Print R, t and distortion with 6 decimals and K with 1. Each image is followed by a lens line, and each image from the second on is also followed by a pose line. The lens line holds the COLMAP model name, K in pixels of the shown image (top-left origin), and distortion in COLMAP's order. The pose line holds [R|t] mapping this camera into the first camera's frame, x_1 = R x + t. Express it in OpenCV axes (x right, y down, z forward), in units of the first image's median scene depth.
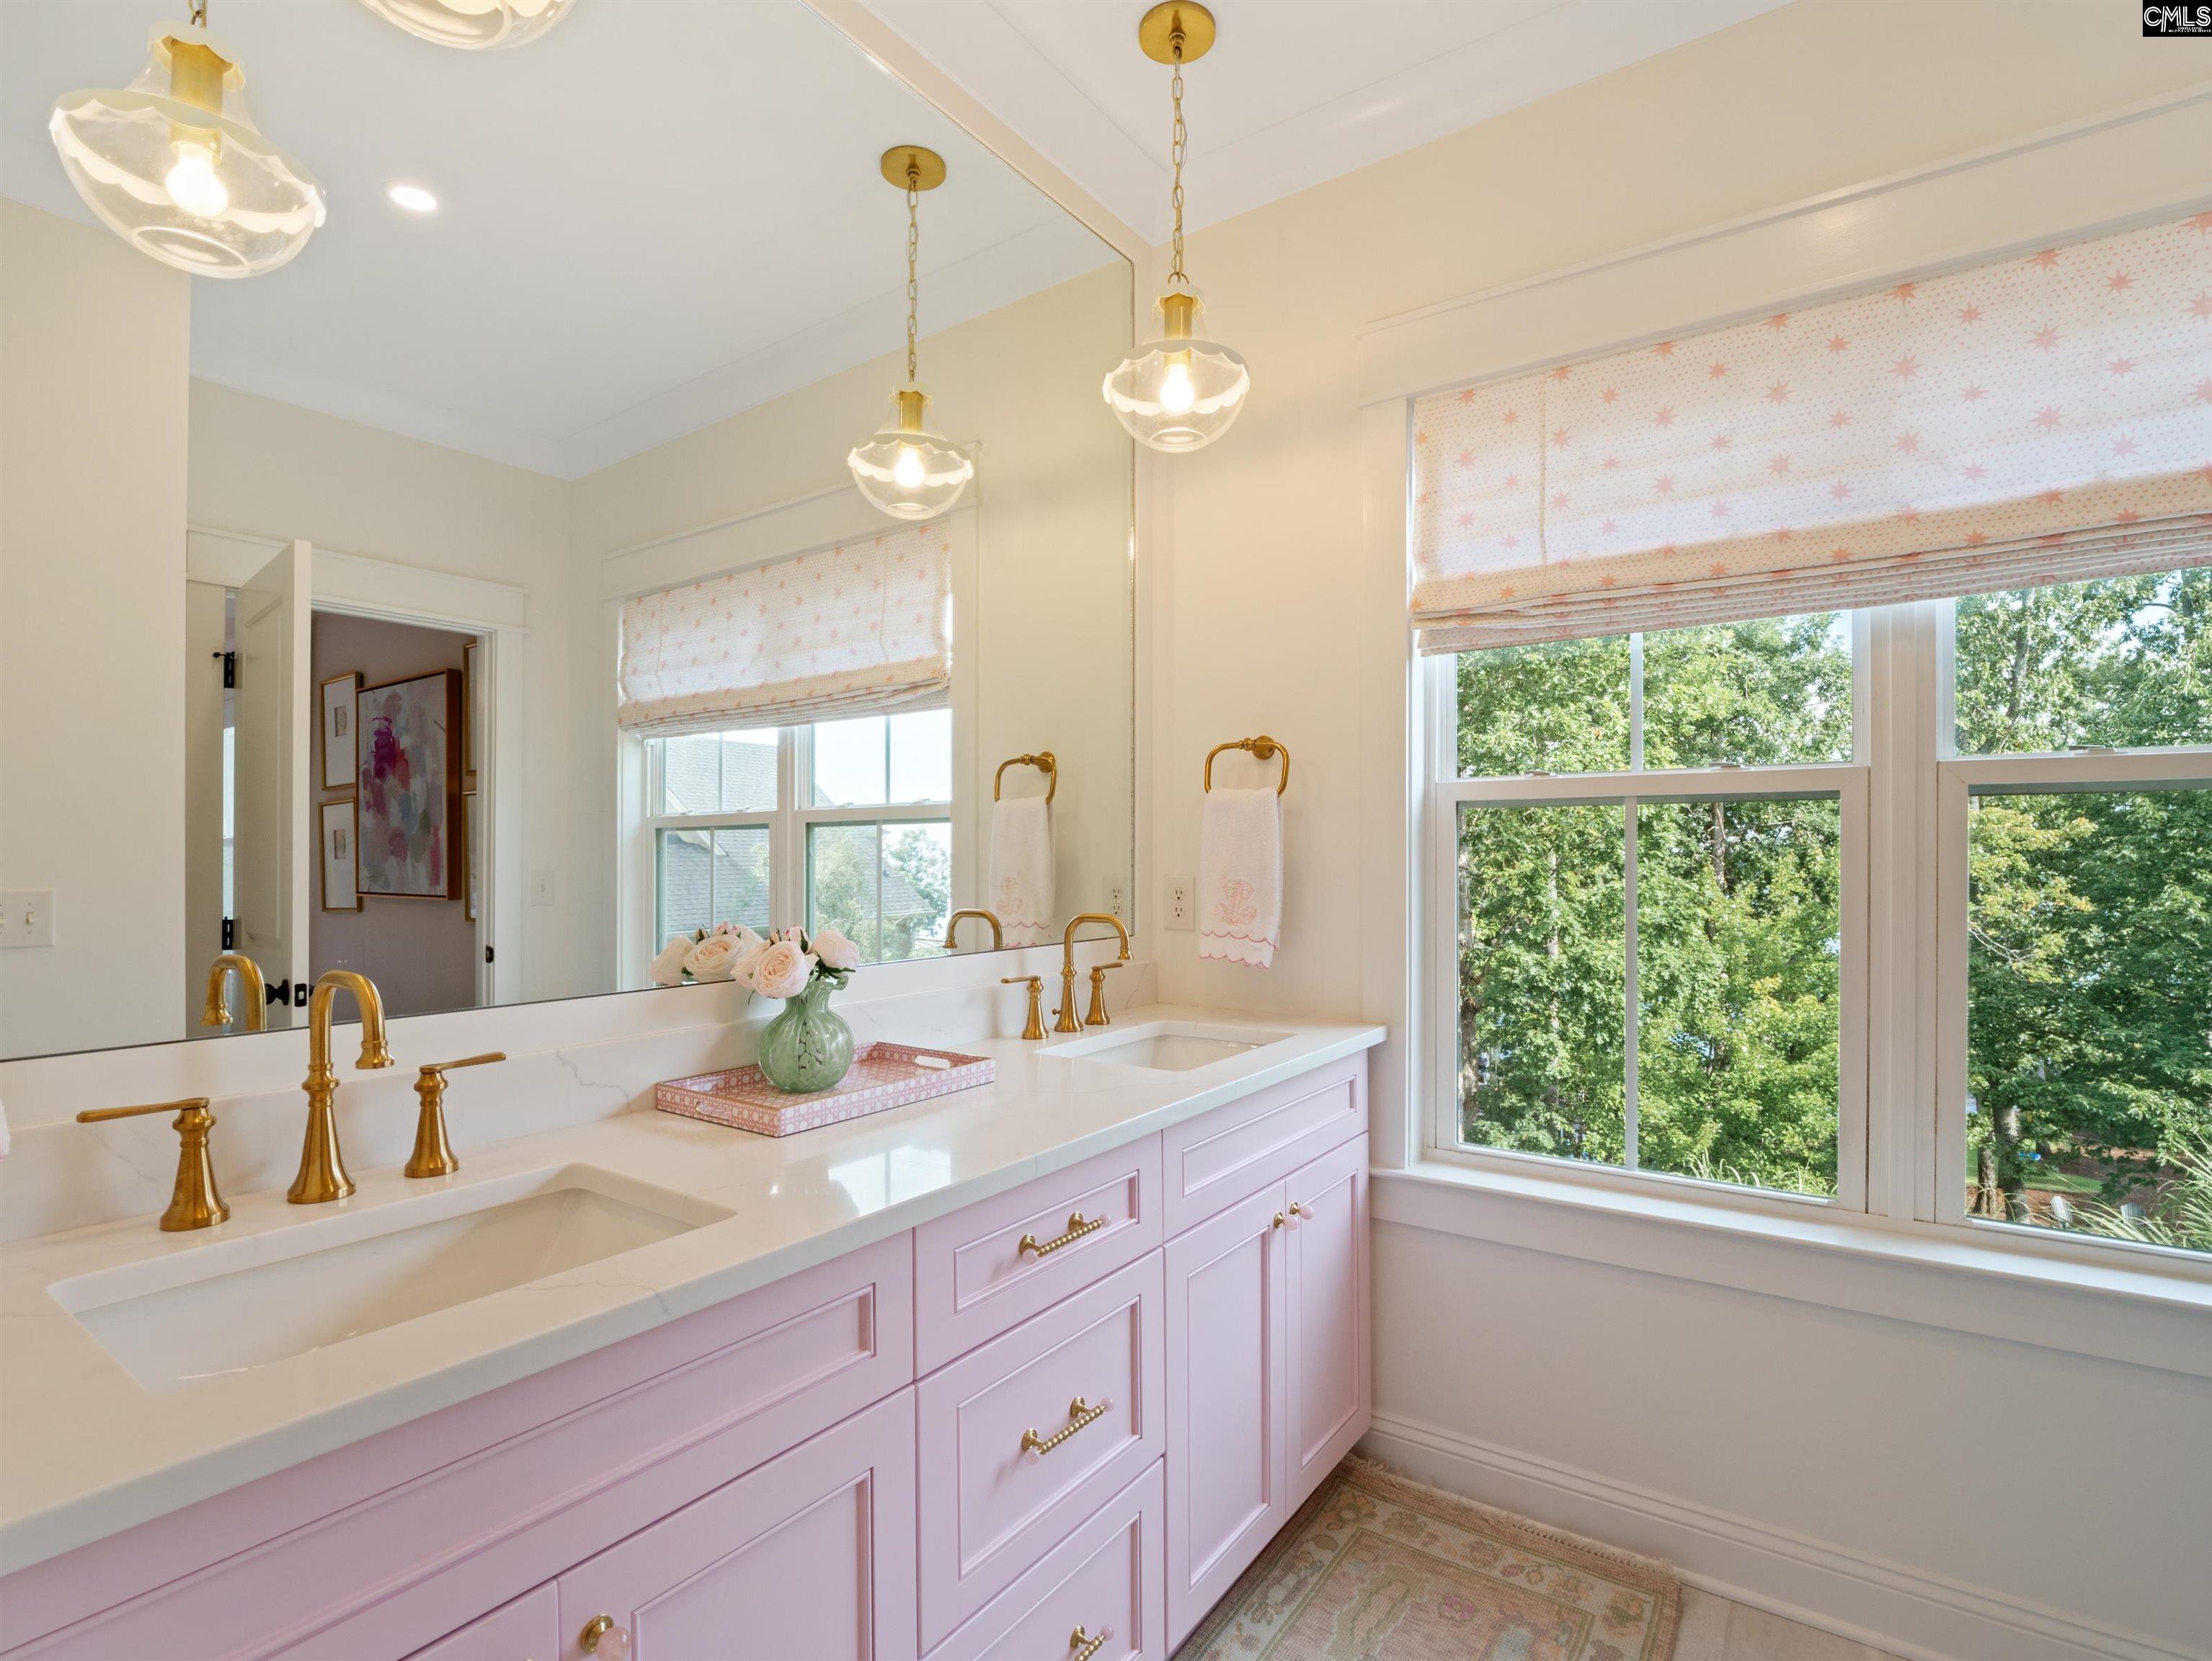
lens RADIAL K [[1084.5, 0, 1106.7], [0, 1084.5, 859.4], [0, 0, 1]] dist [-0.016953, -0.001135]
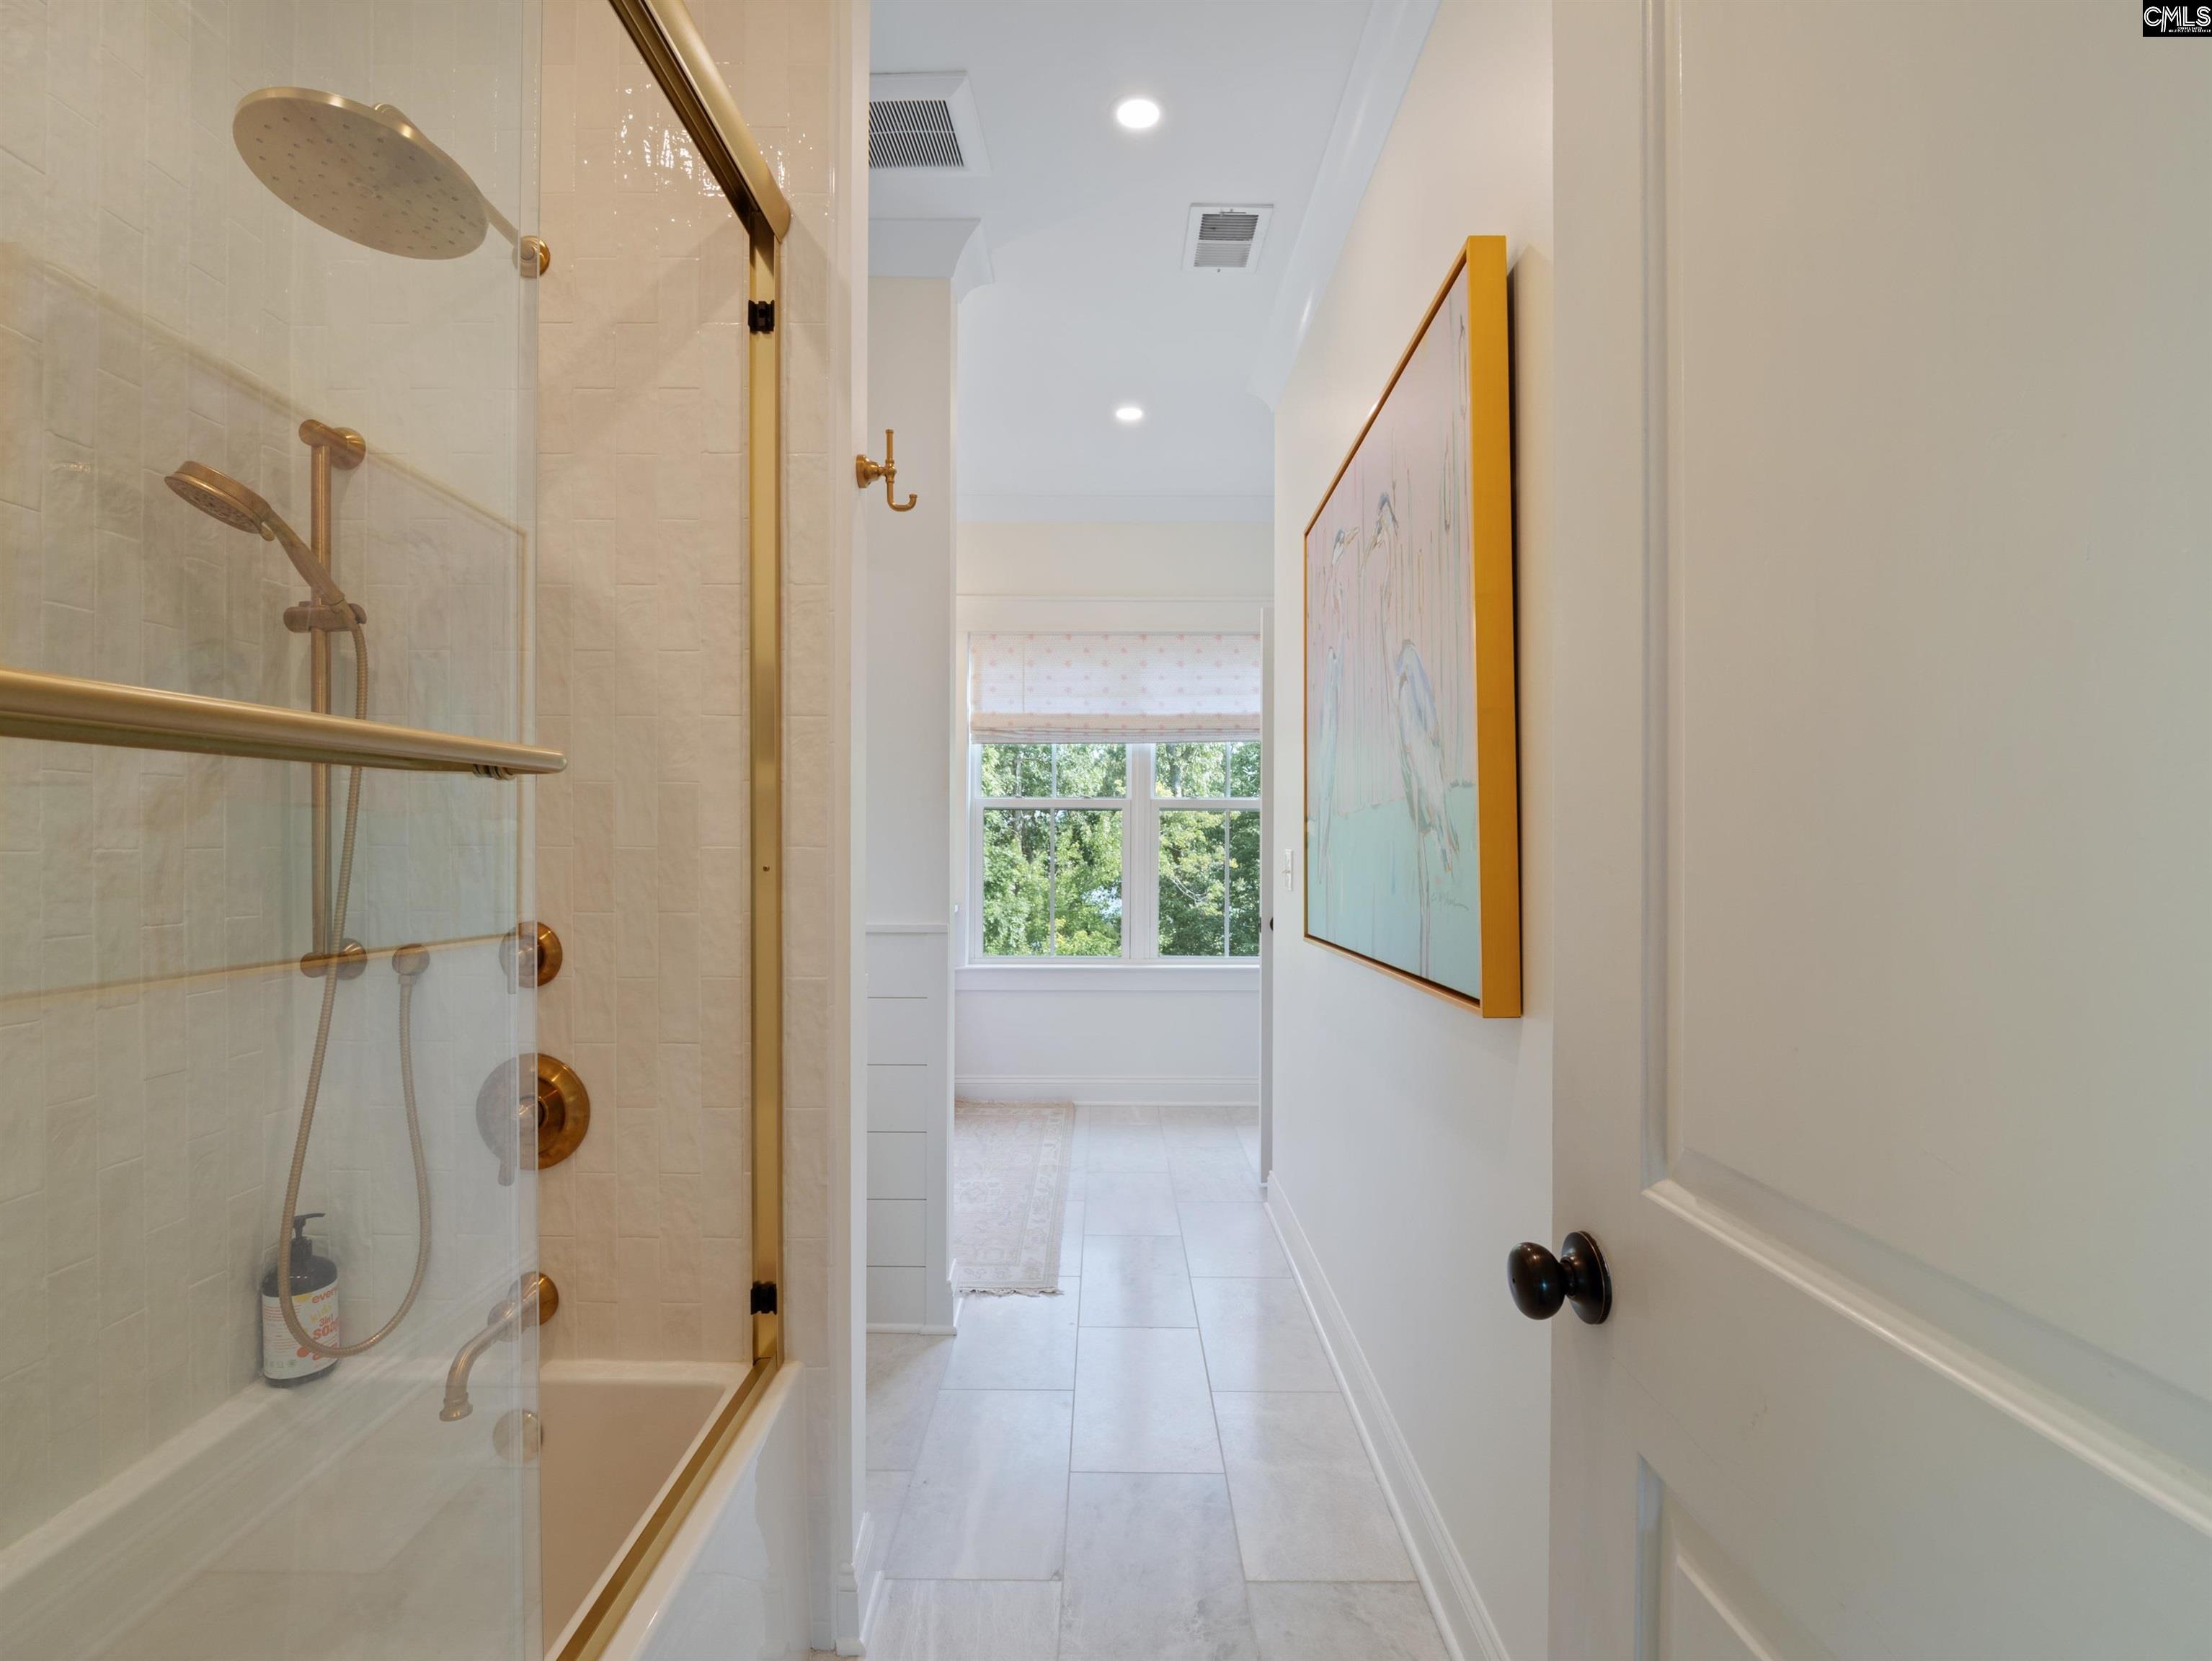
lens RADIAL K [[1079.5, 0, 1106.0], [0, 1079.5, 830.5], [0, 0, 1]] dist [-0.015834, -0.001436]
pose [[0.819626, 0.006363, 0.572863, -0.127530], [-0.005511, 0.999980, -0.003223, 0.000523], [-0.572872, -0.000516, 0.819645, -0.169452]]
